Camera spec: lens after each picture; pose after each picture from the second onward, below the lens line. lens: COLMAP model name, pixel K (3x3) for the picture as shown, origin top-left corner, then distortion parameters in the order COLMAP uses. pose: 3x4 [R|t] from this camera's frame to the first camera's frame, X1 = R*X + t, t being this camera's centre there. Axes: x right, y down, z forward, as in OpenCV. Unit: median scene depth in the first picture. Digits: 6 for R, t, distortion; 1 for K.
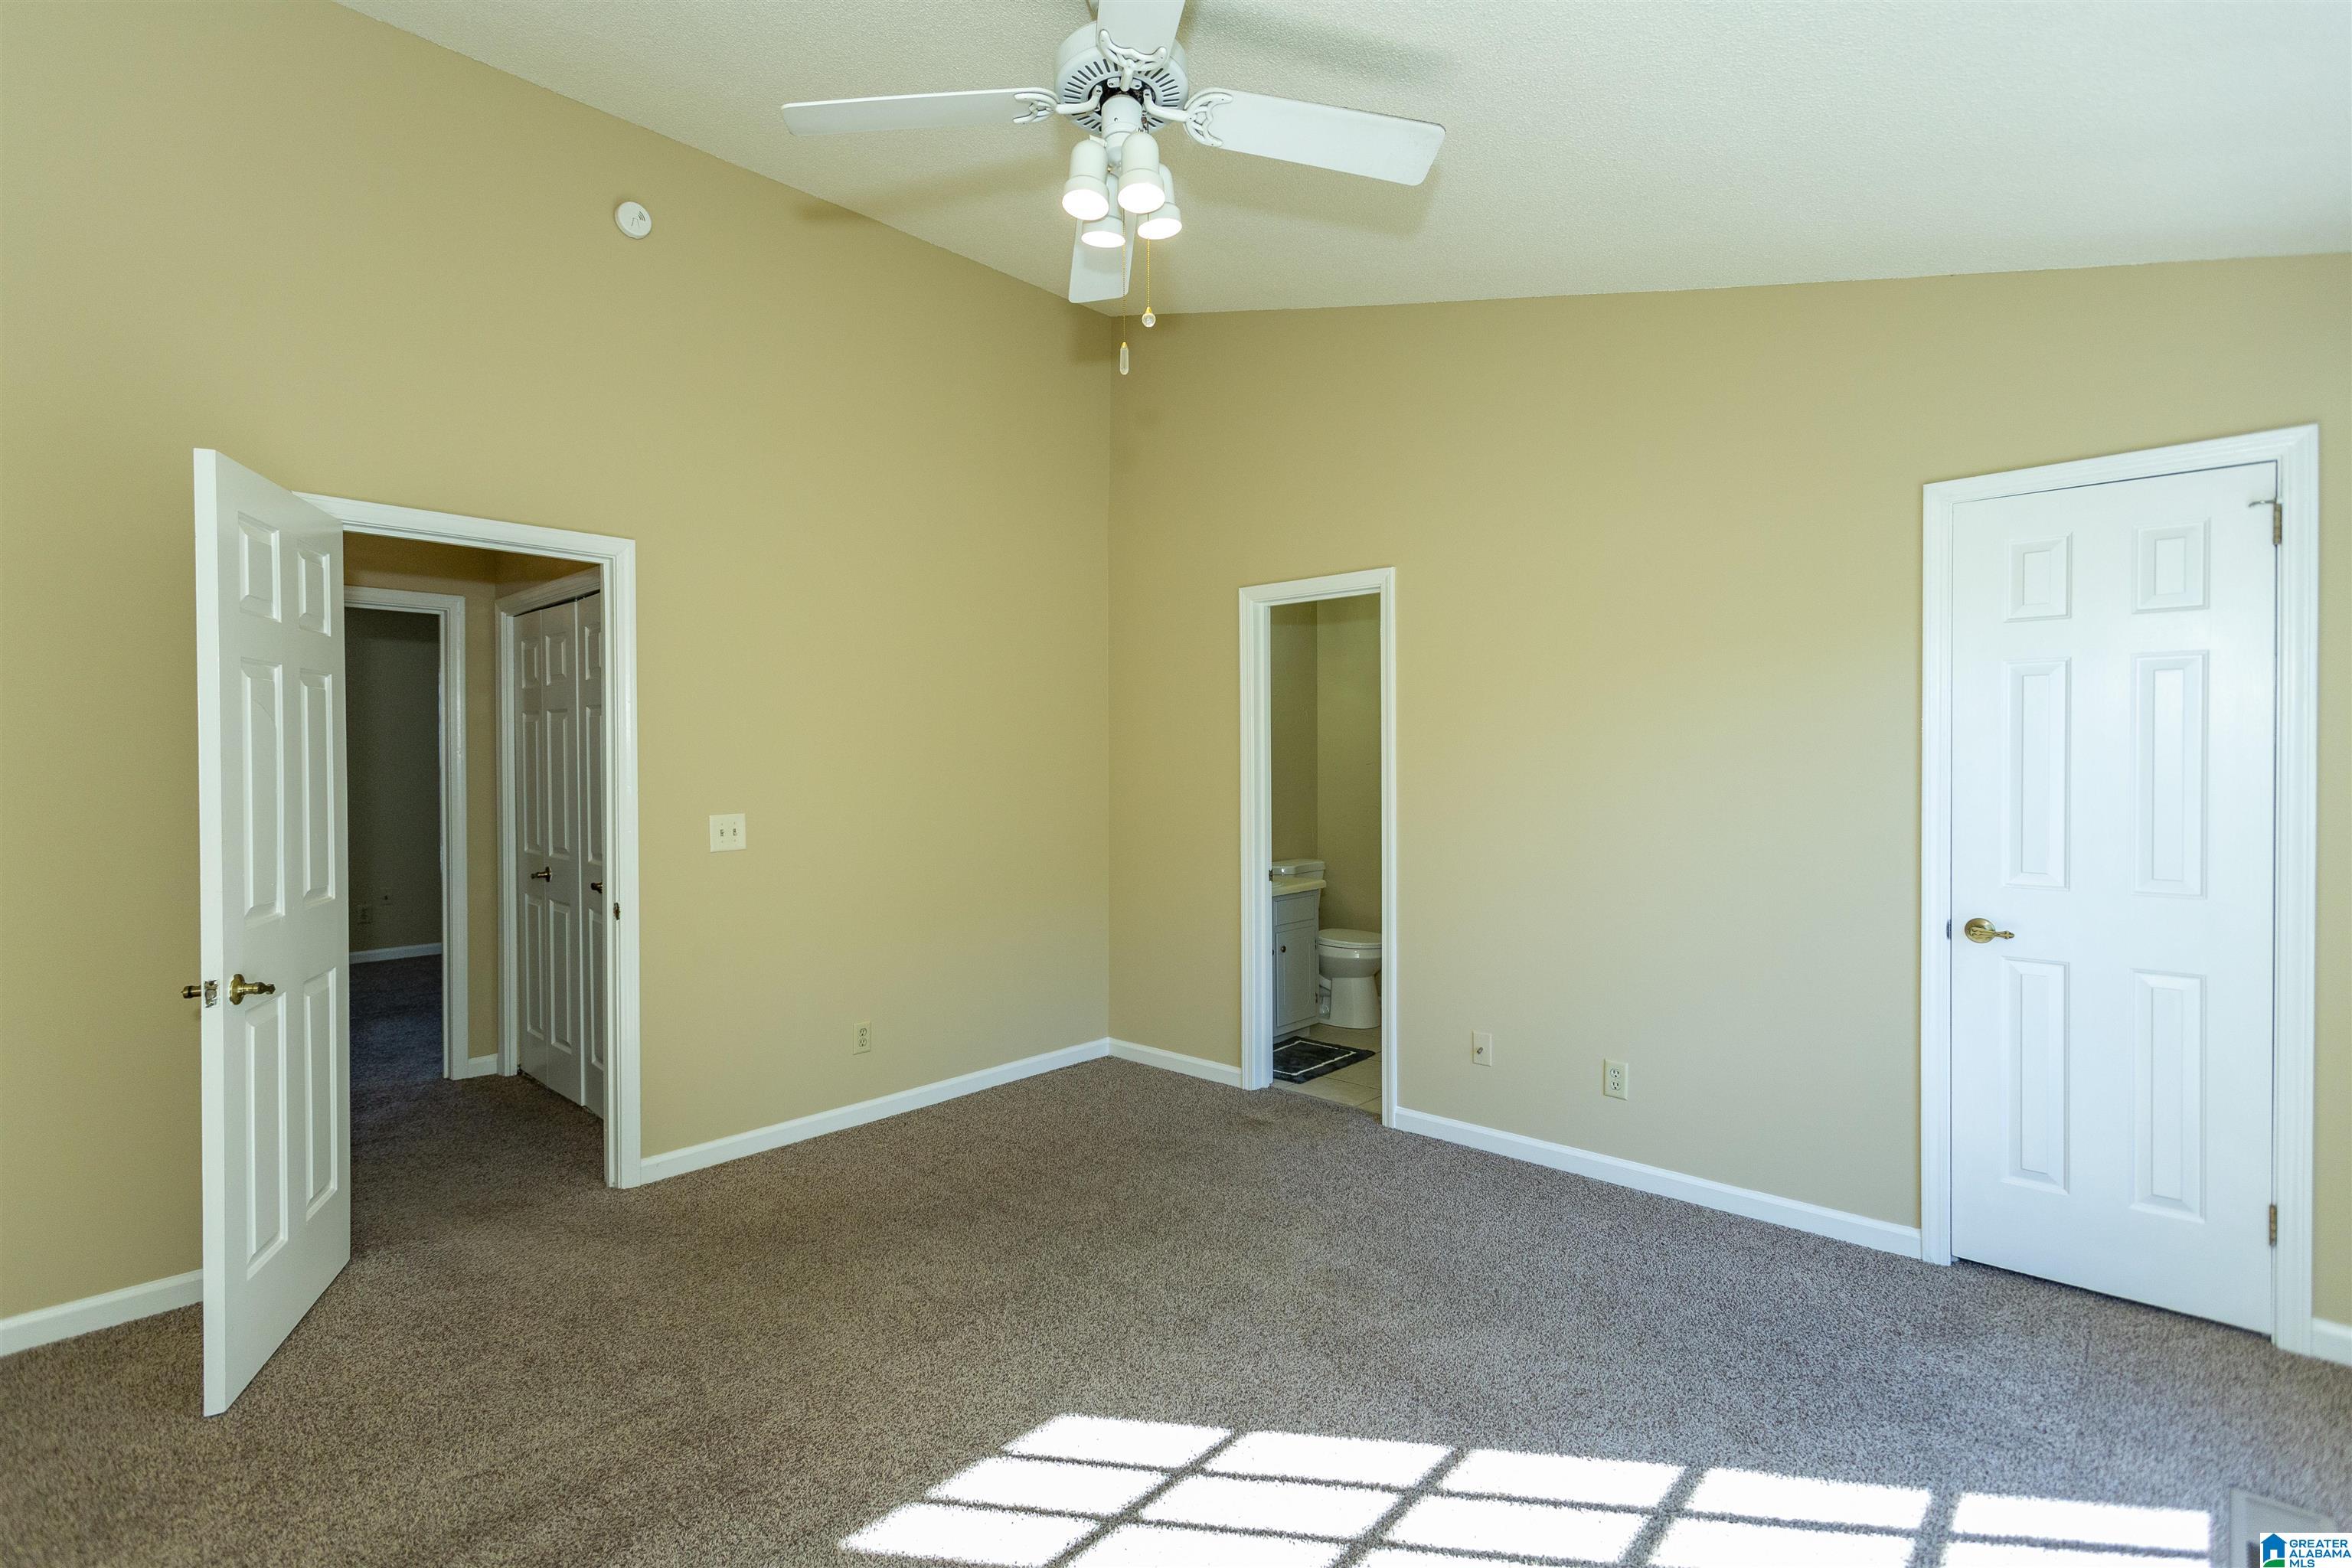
lens RADIAL K [[1140.8, 0, 1169.3], [0, 1140.8, 774.5], [0, 0, 1]] dist [0.000653, 0.000376]
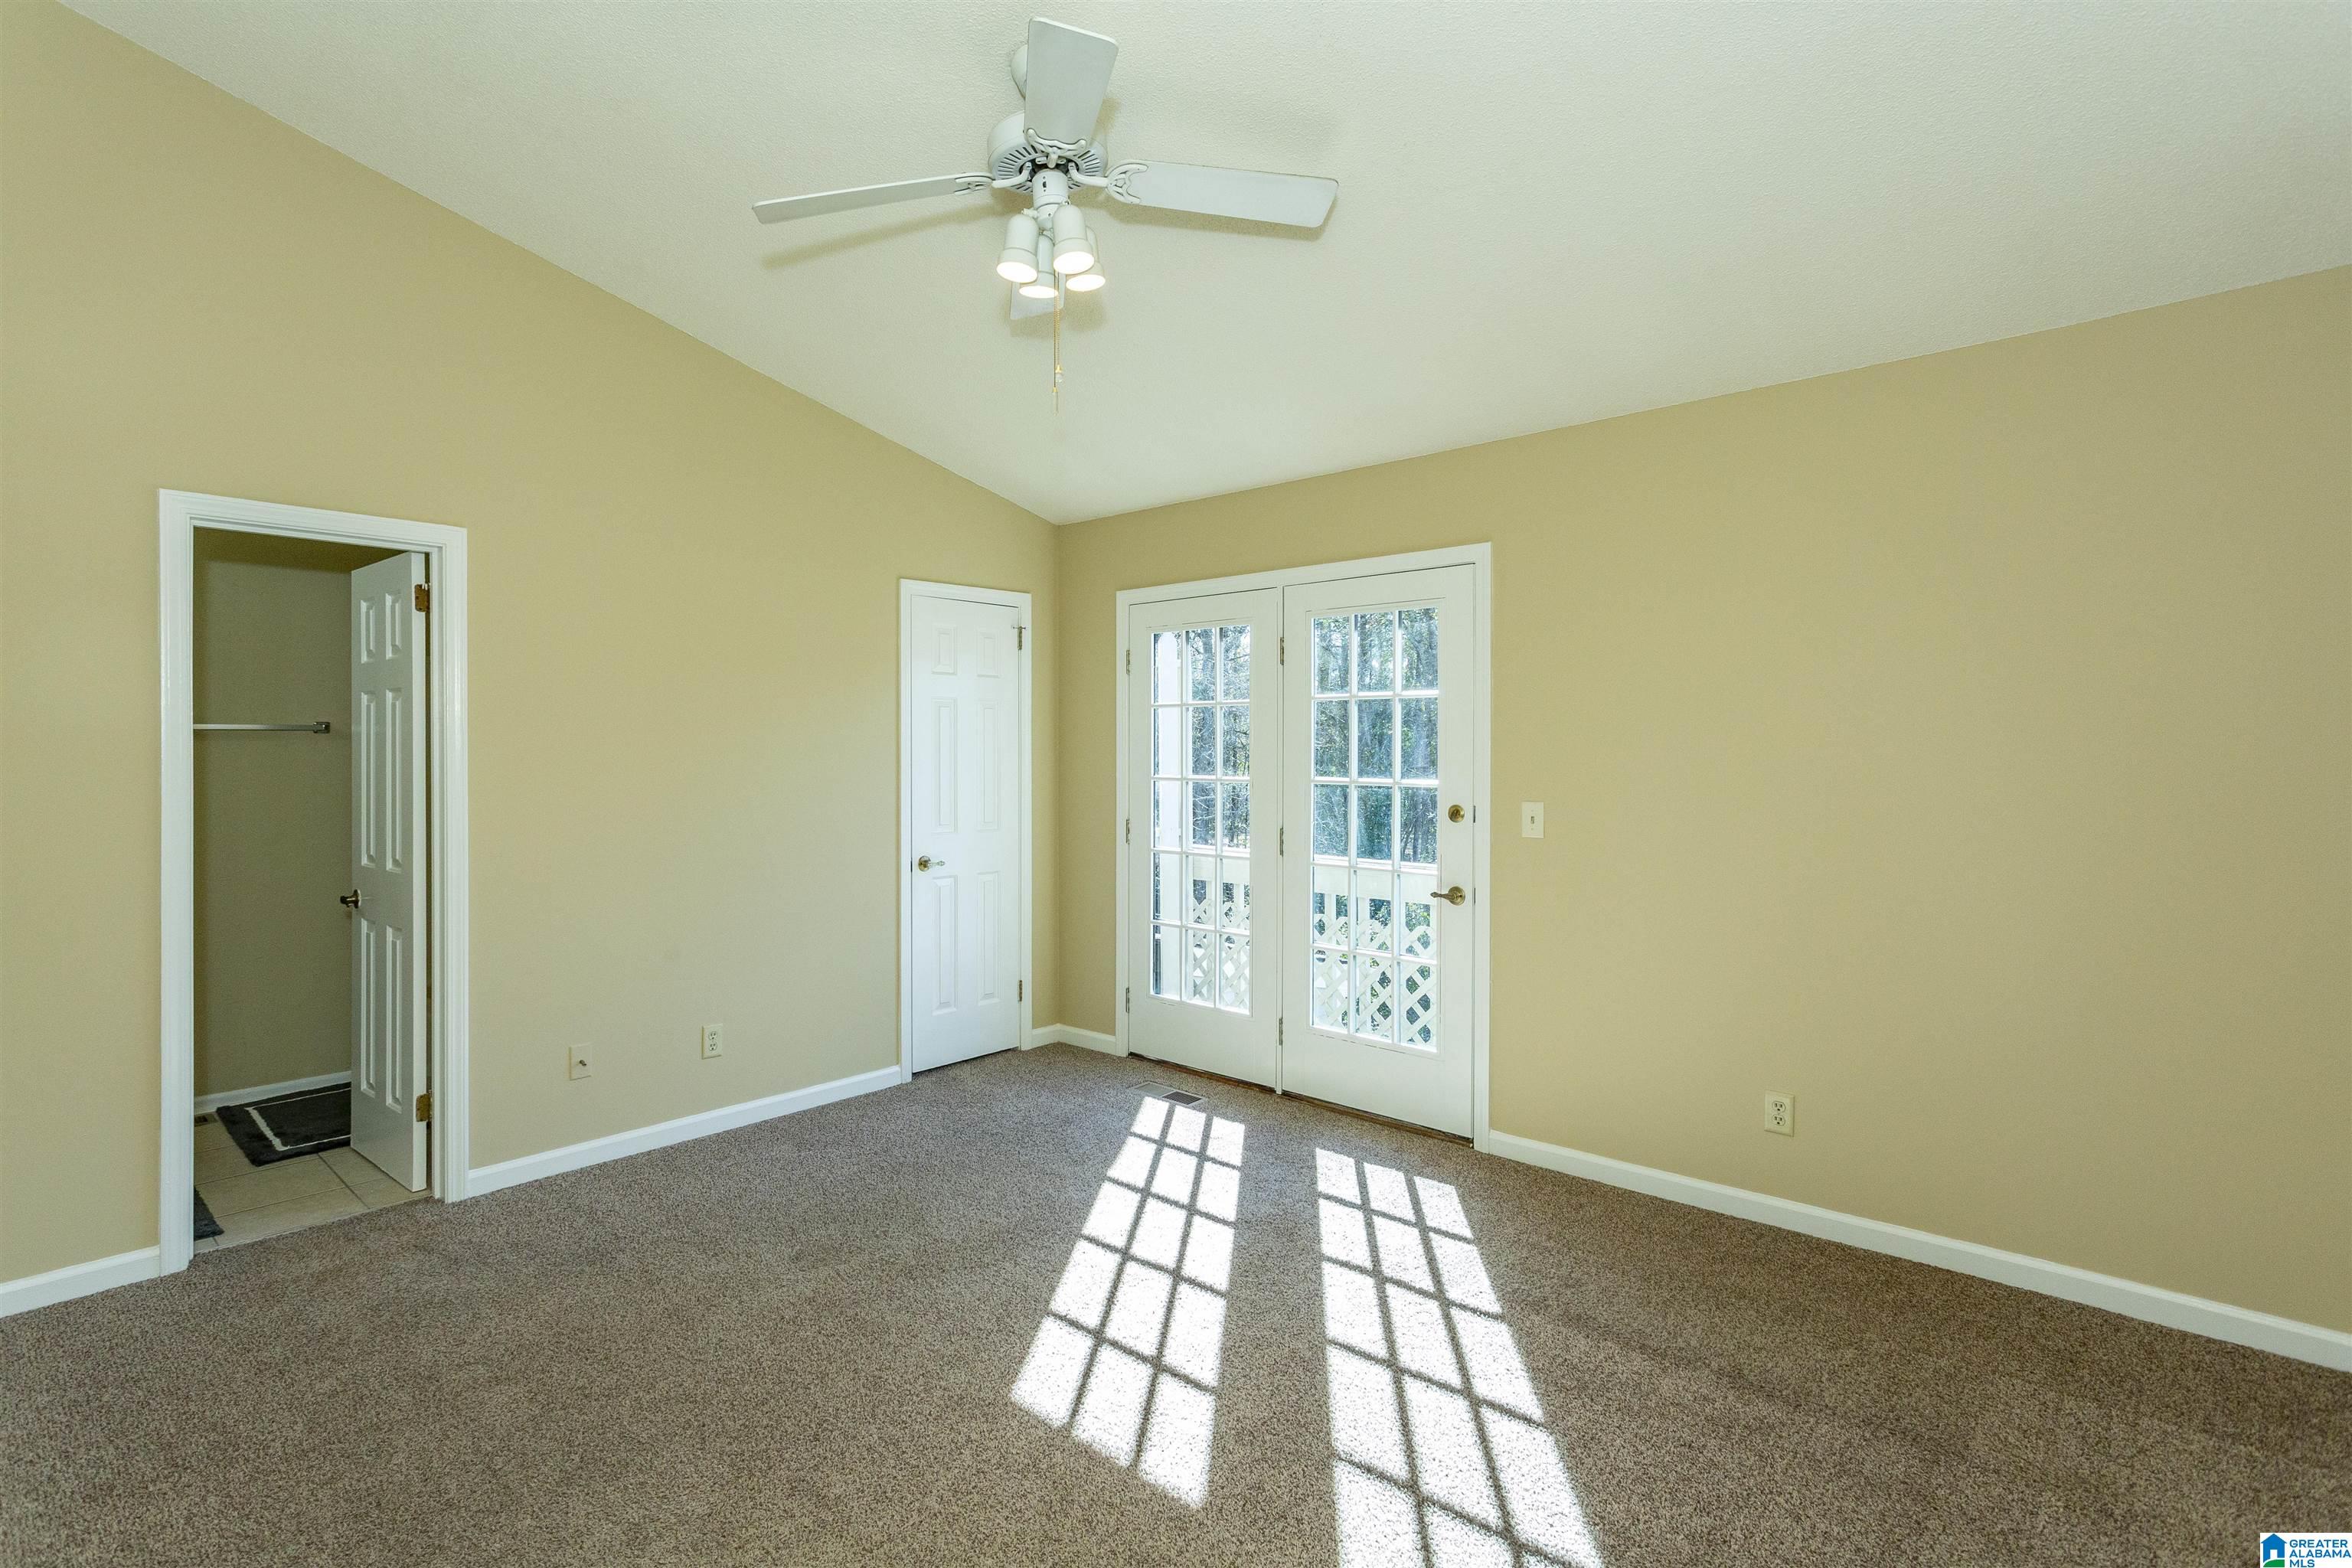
lens RADIAL K [[1126.0, 0, 1157.5], [0, 1126.0, 761.0], [0, 0, 1]] dist [0.000552, -0.000060]
pose [[-0.020028, -0.005394, 0.999785, -0.891889], [0.011792, 0.999915, 0.005631, -0.013146], [-0.999730, 0.011902, -0.019962, 0.707952]]
